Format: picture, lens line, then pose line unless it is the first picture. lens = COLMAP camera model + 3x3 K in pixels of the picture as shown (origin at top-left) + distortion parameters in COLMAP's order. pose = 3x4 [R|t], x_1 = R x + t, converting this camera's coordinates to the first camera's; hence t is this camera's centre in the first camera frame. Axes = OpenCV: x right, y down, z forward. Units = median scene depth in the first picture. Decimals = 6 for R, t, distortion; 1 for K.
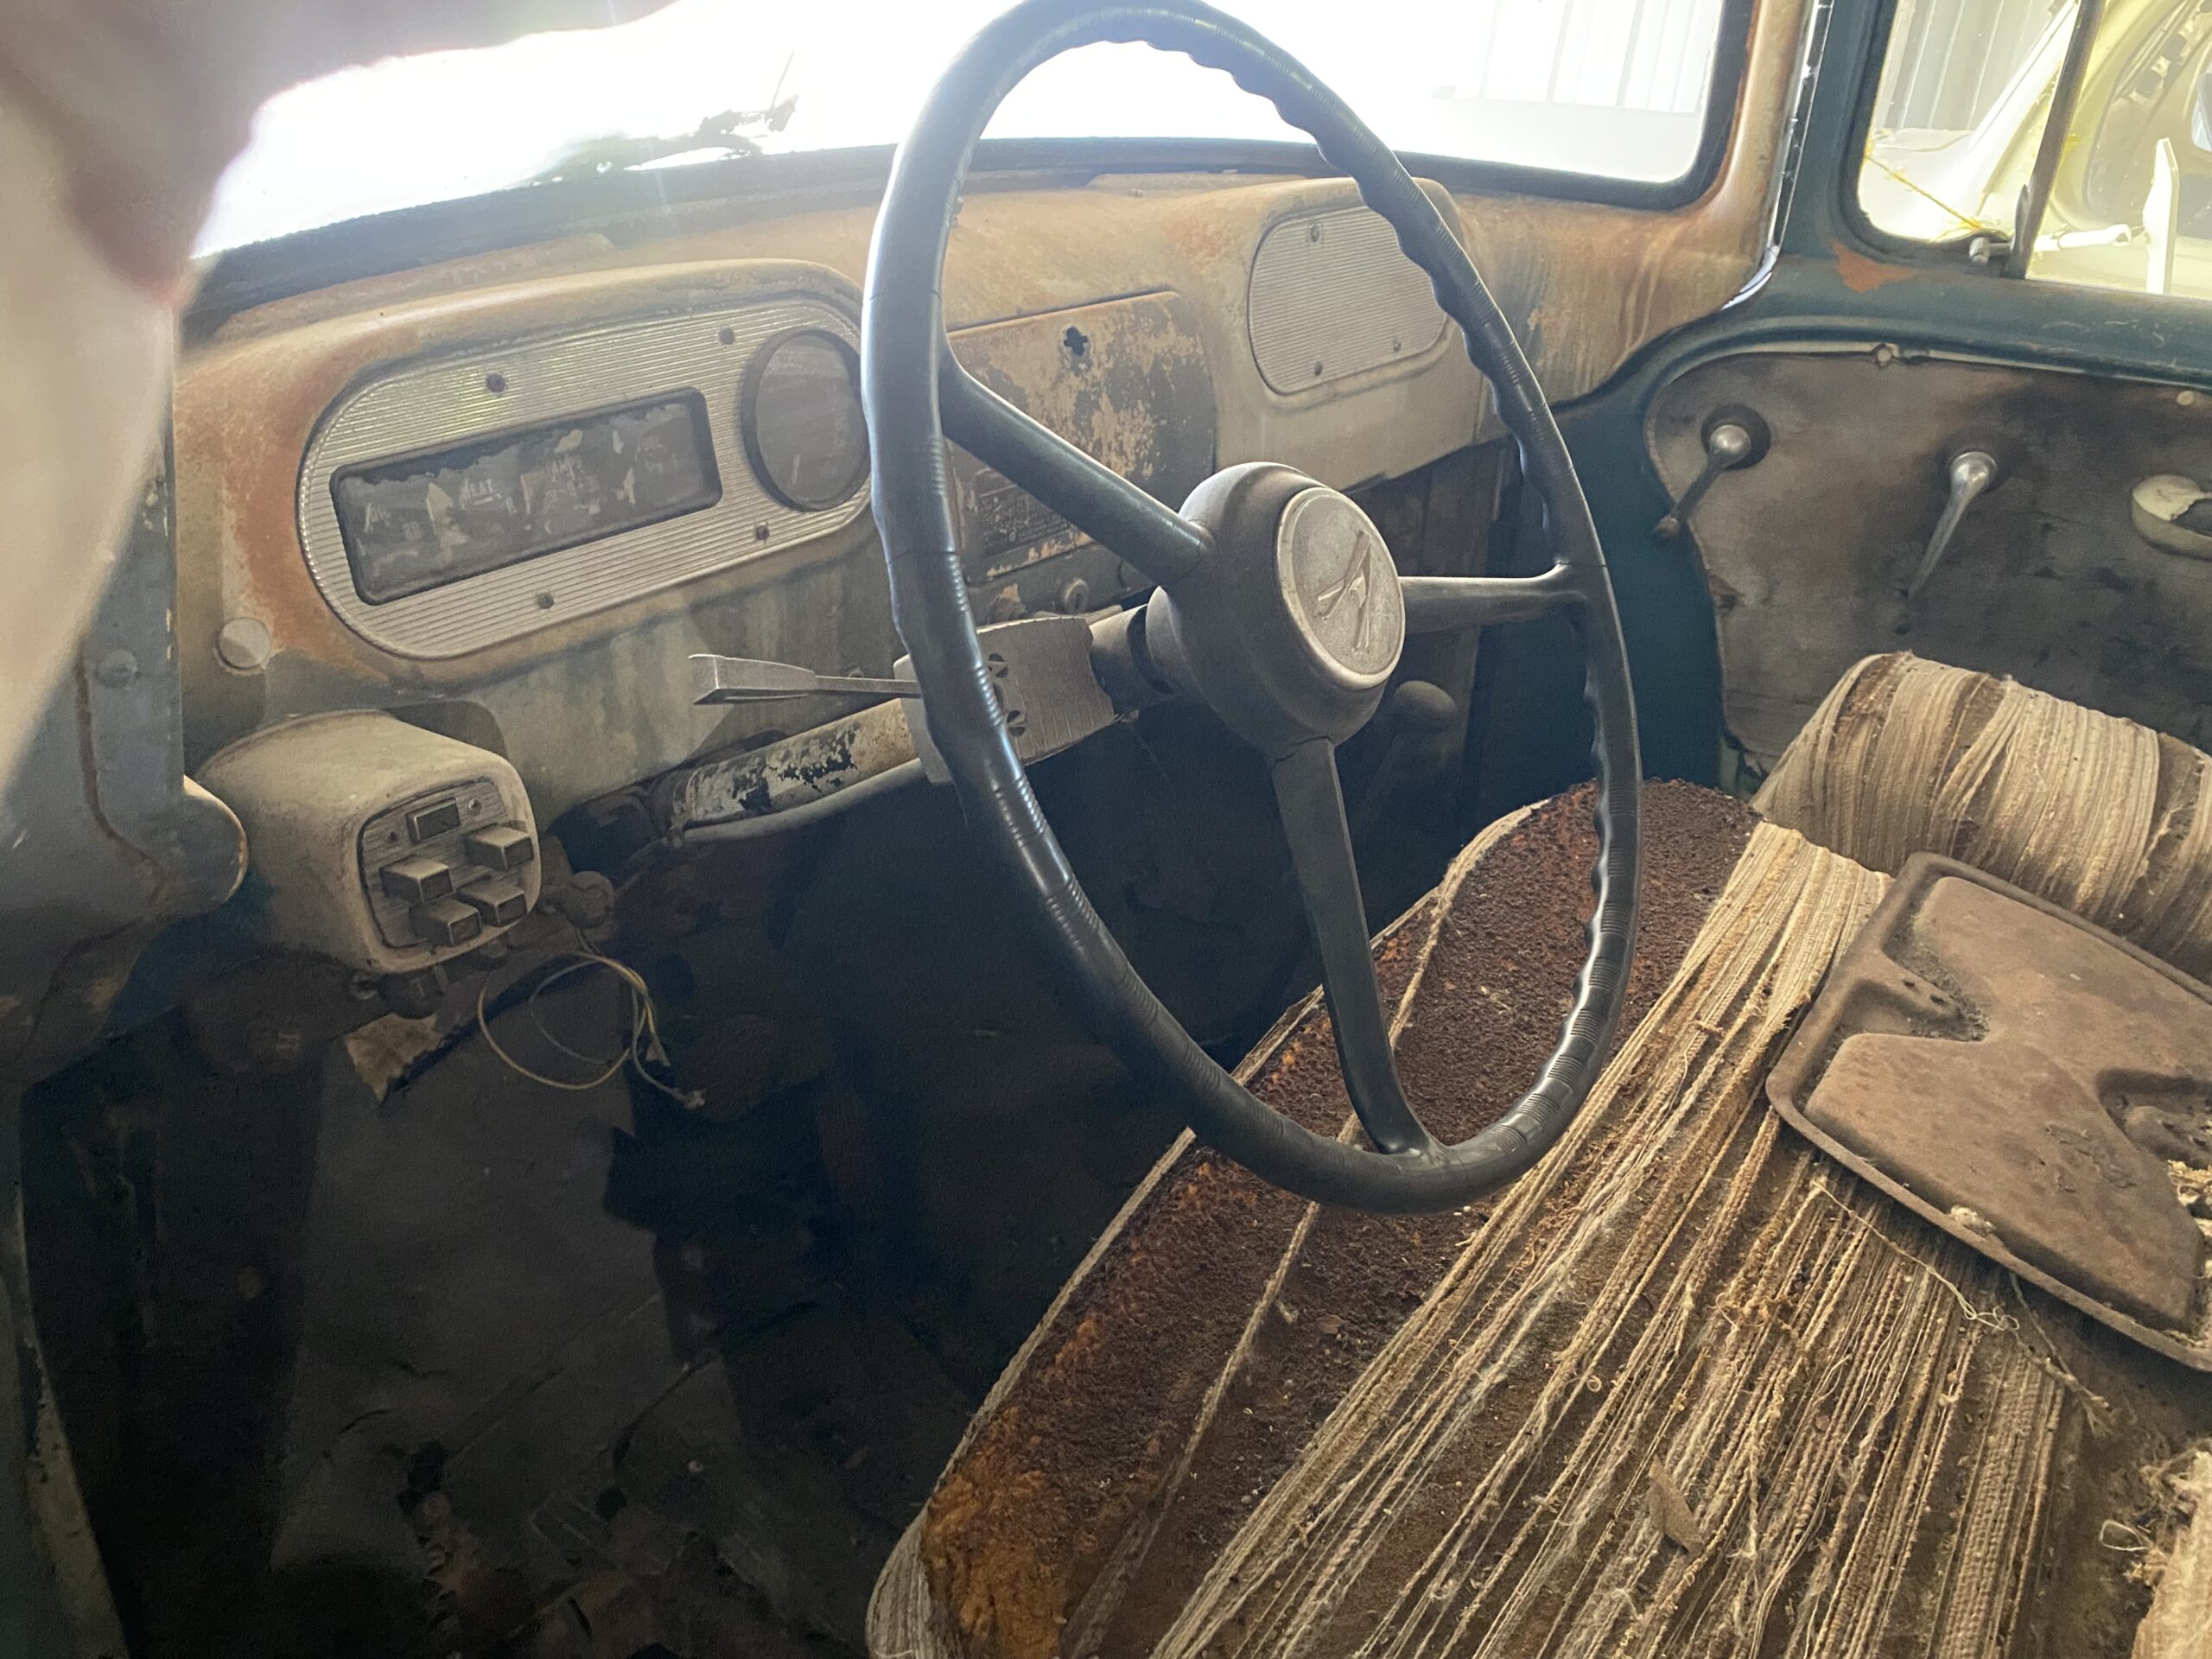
lens RADIAL K [[1684.4, 0, 1131.0], [0, 1684.4, 823.9], [0, 0, 1]] dist [0.000053, 0.020301]
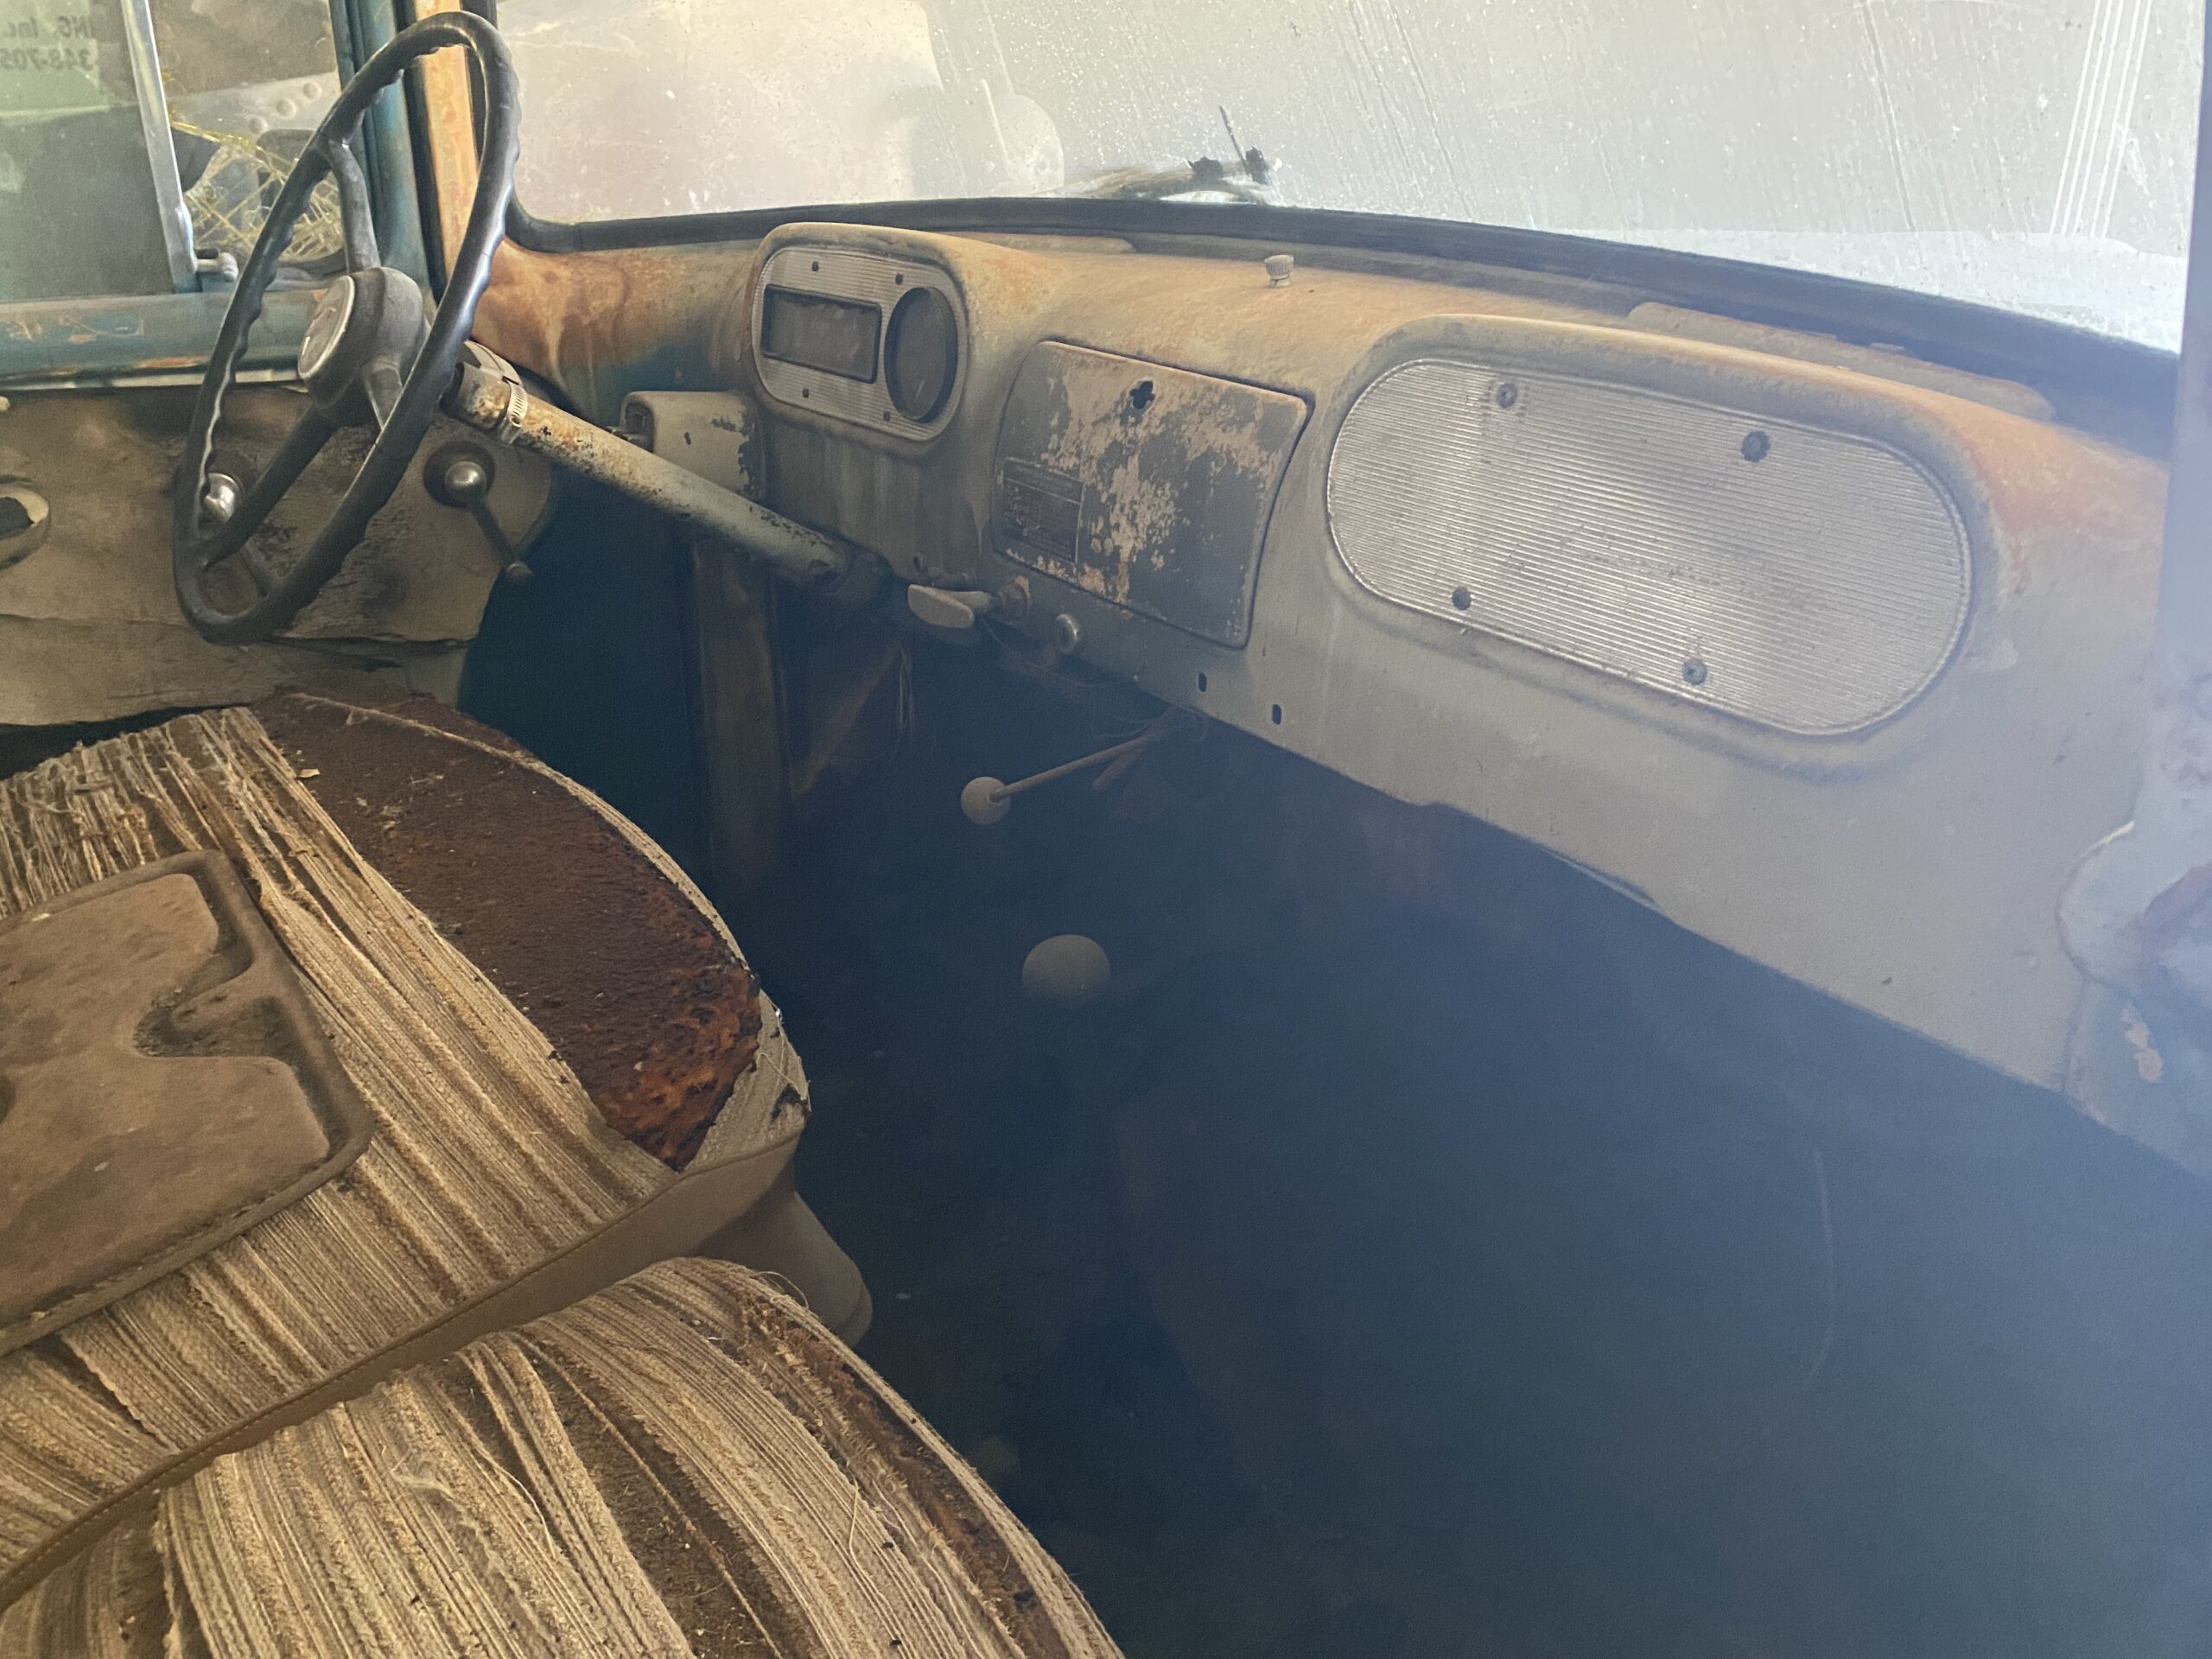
lens RADIAL K [[1615.6, 0, 1007.3], [0, 1615.6, 821.3], [0, 0, 1]] dist [0.006499, -0.010751]
pose [[-0.347679, 0.342658, -0.872757, 1.097632], [-0.450891, 0.755028, 0.476057, -0.627728], [0.822081, 0.559033, -0.108006, 1.447766]]
